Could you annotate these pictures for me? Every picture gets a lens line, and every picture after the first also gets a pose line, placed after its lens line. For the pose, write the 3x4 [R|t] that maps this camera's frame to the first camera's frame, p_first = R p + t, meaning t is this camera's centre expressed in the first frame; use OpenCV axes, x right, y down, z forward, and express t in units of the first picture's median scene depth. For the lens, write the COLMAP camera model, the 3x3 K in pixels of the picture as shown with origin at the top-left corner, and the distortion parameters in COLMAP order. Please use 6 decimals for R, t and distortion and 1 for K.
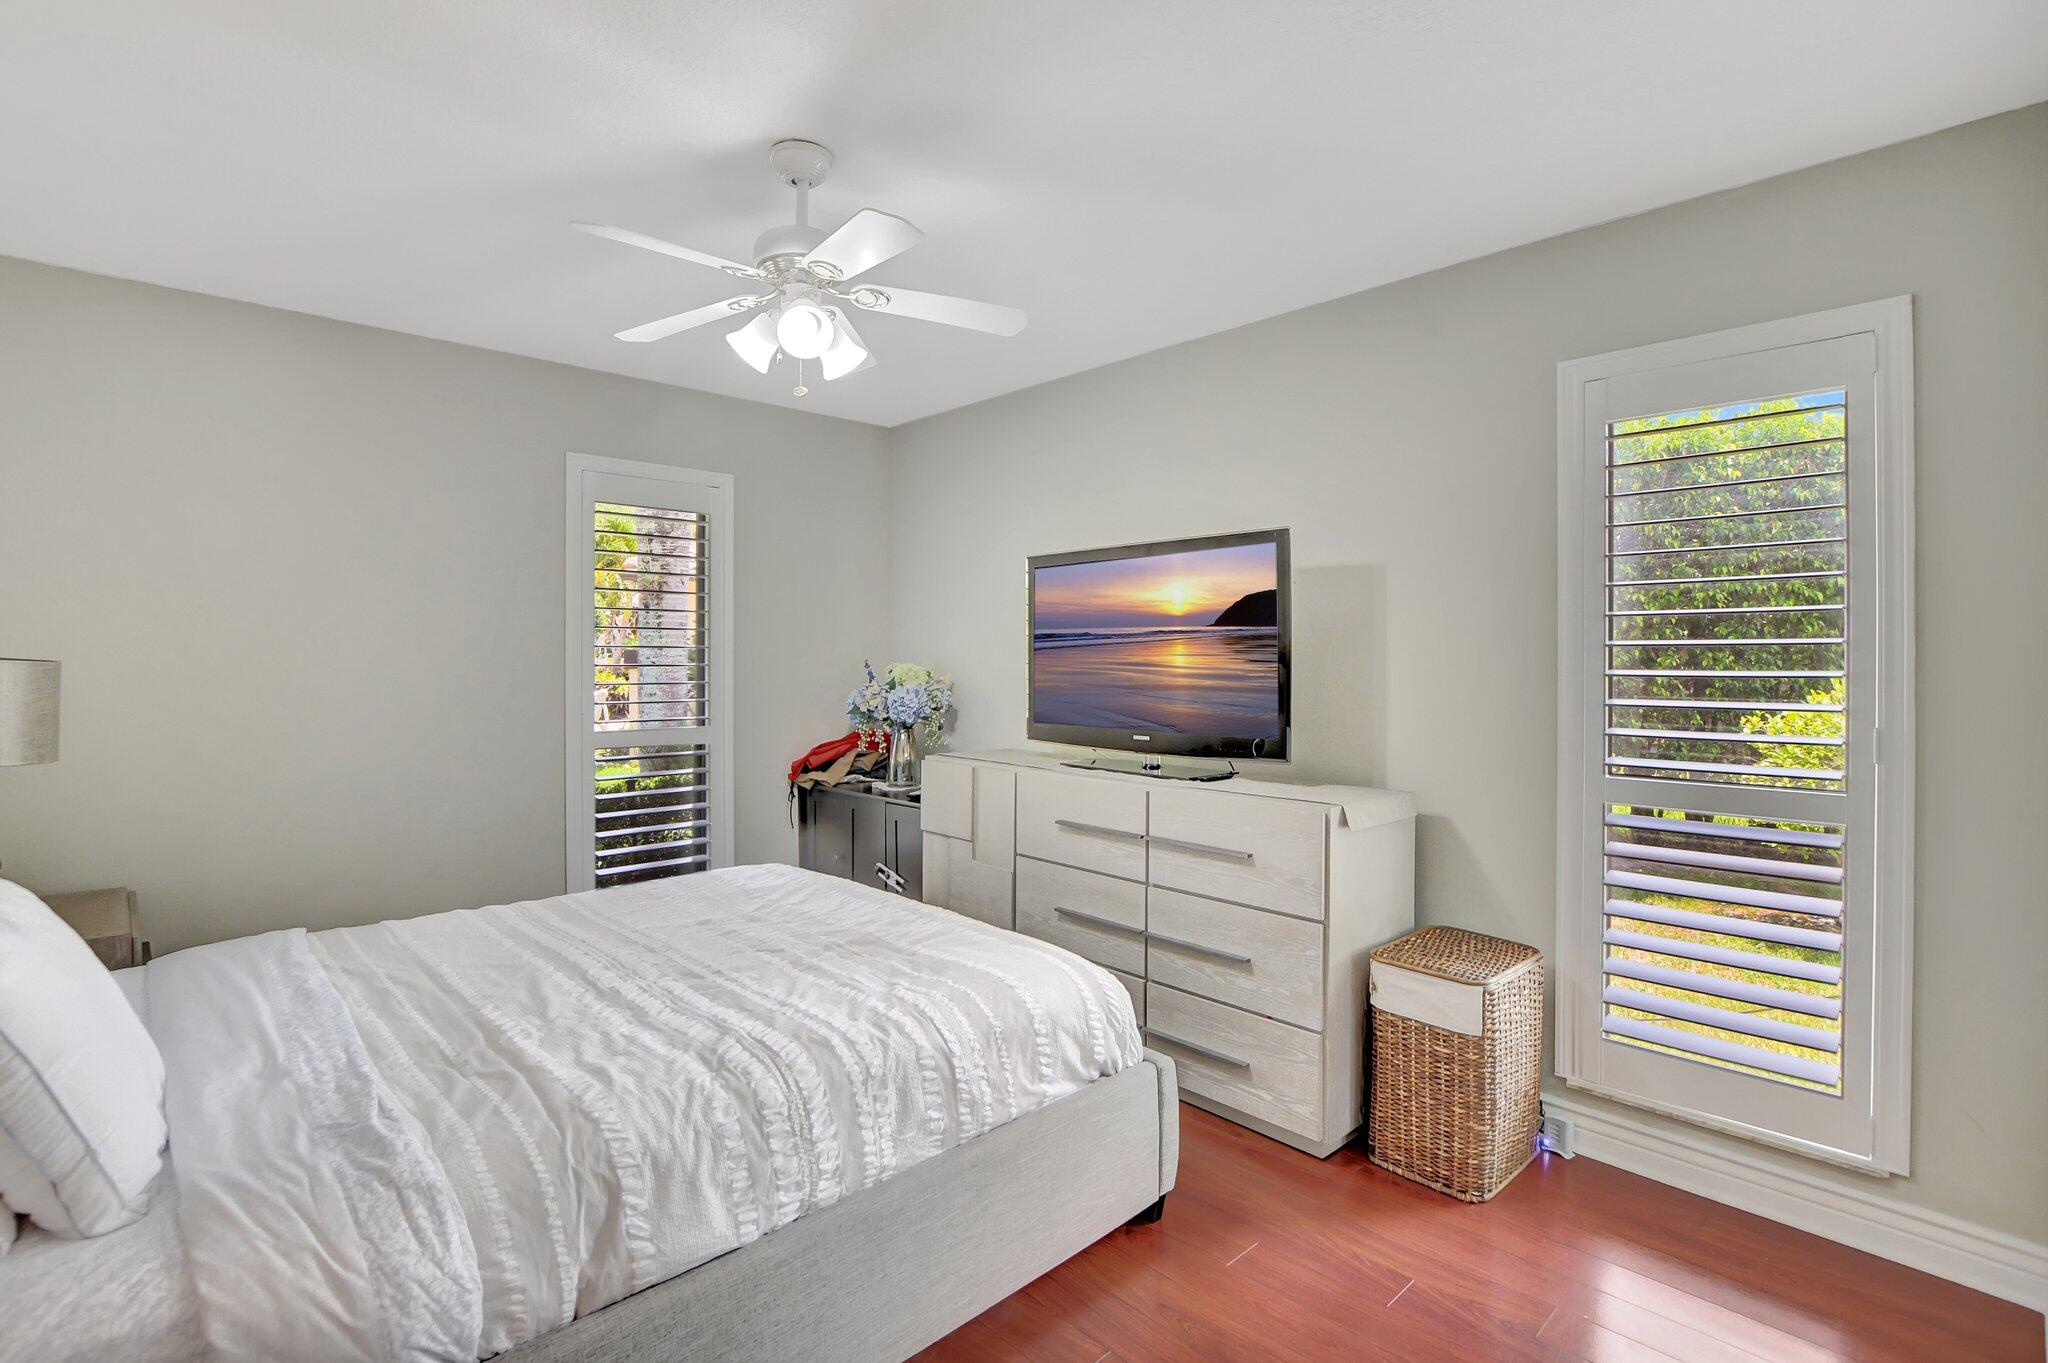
lens RADIAL K [[935.1, 0, 1019.7], [0, 935.1, 646.1], [0, 0, 1]] dist [-0.028810, 0.000110]
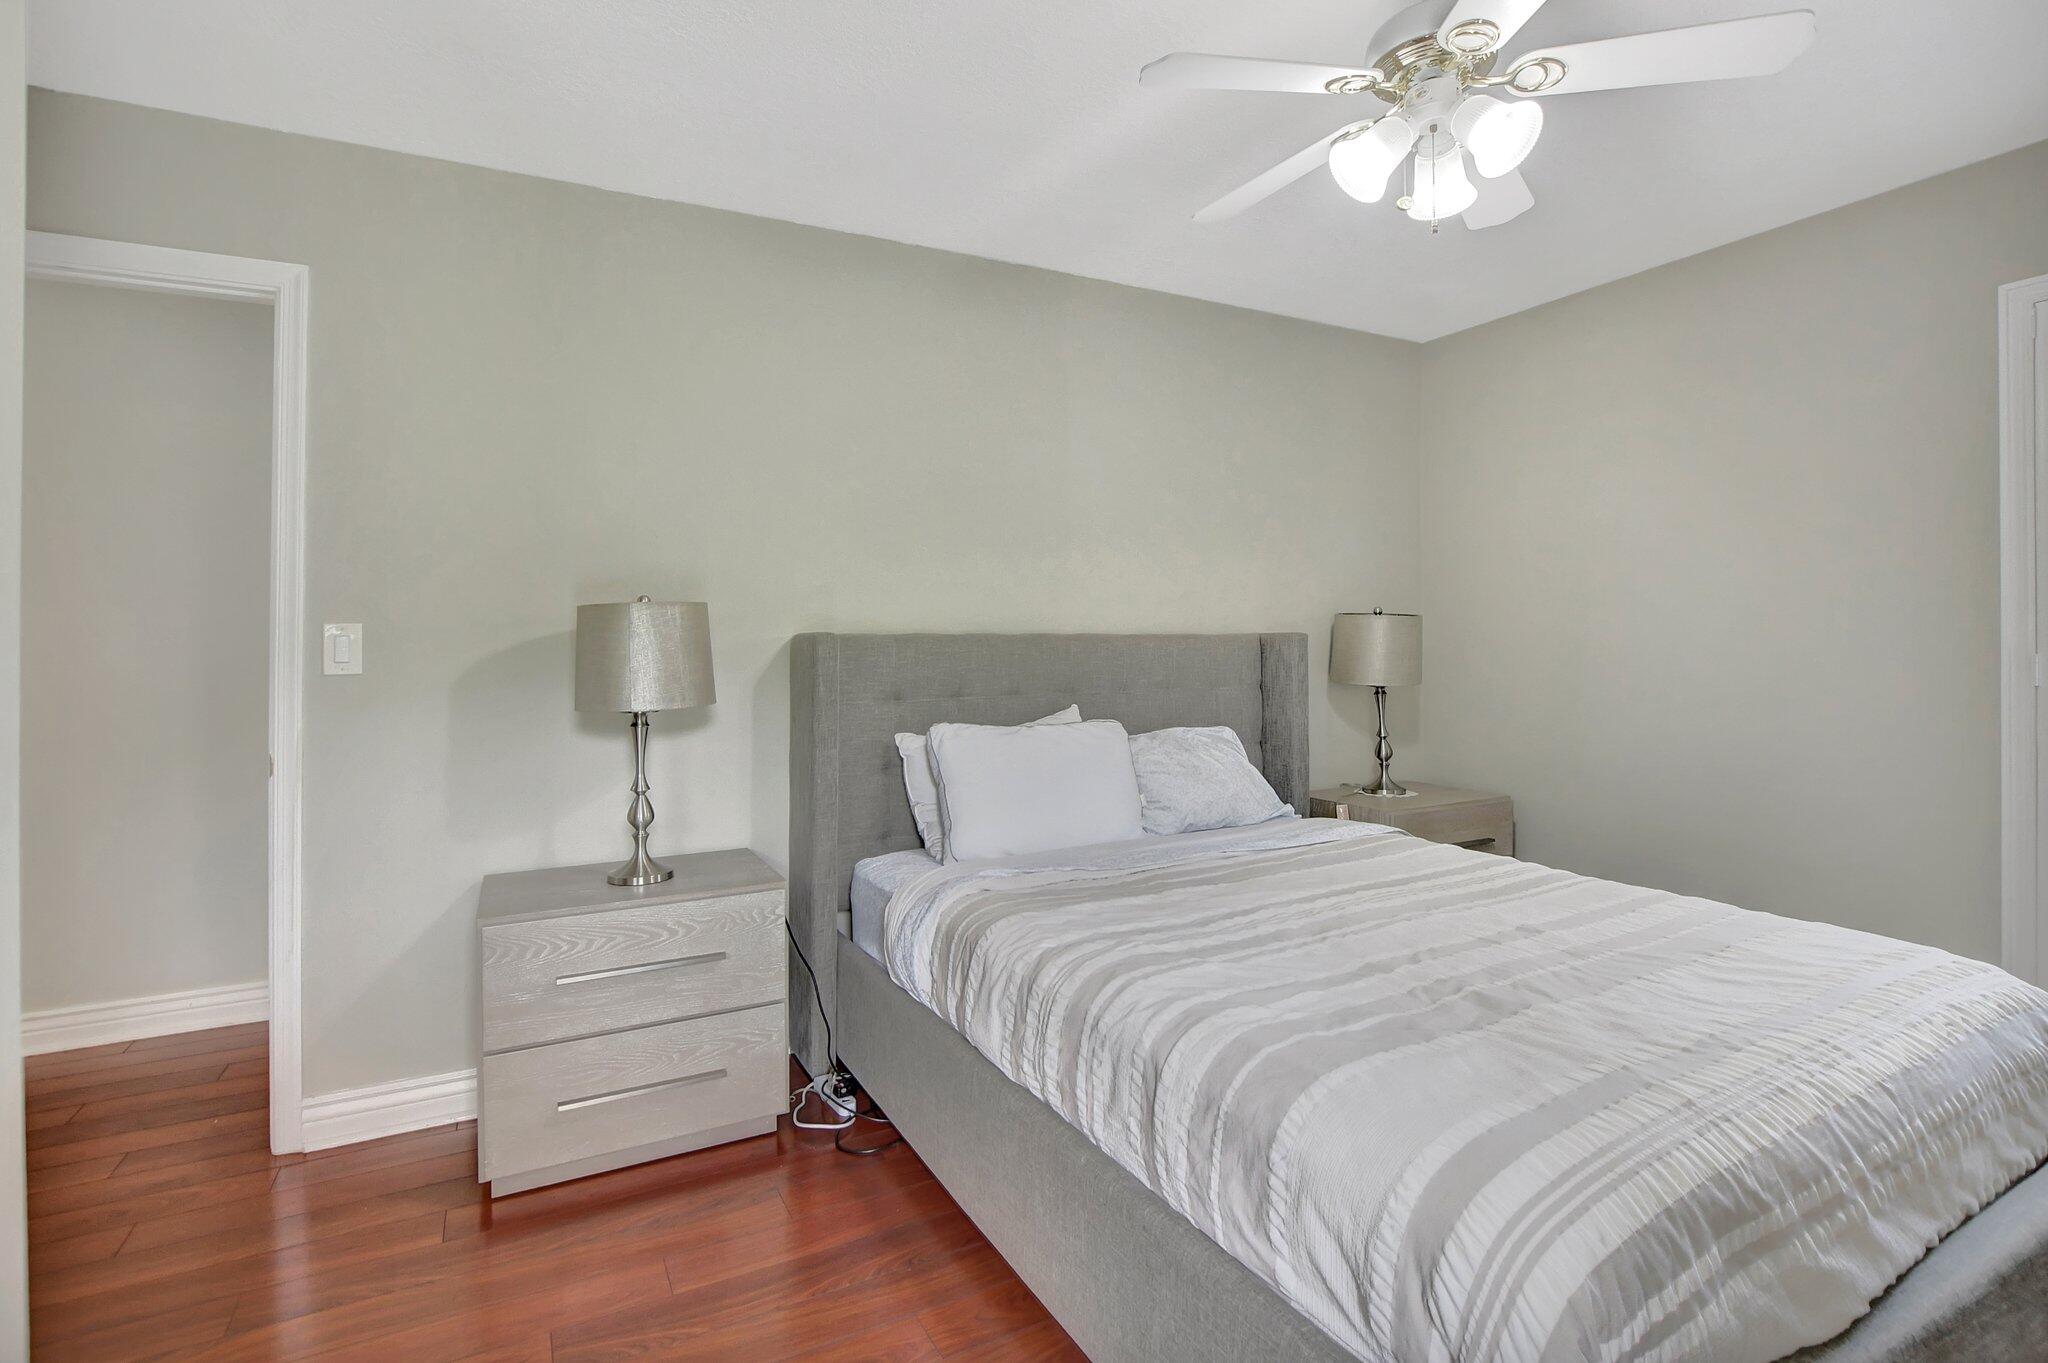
lens RADIAL K [[935.1, 0, 1019.7], [0, 935.1, 646.1], [0, 0, 1]] dist [-0.028810, 0.000110]
pose [[-0.256509, -0.001773, -0.966540, 0.633917], [0.017219, 0.999831, -0.006404, 0.069906], [0.966389, -0.018285, -0.256435, 0.970788]]
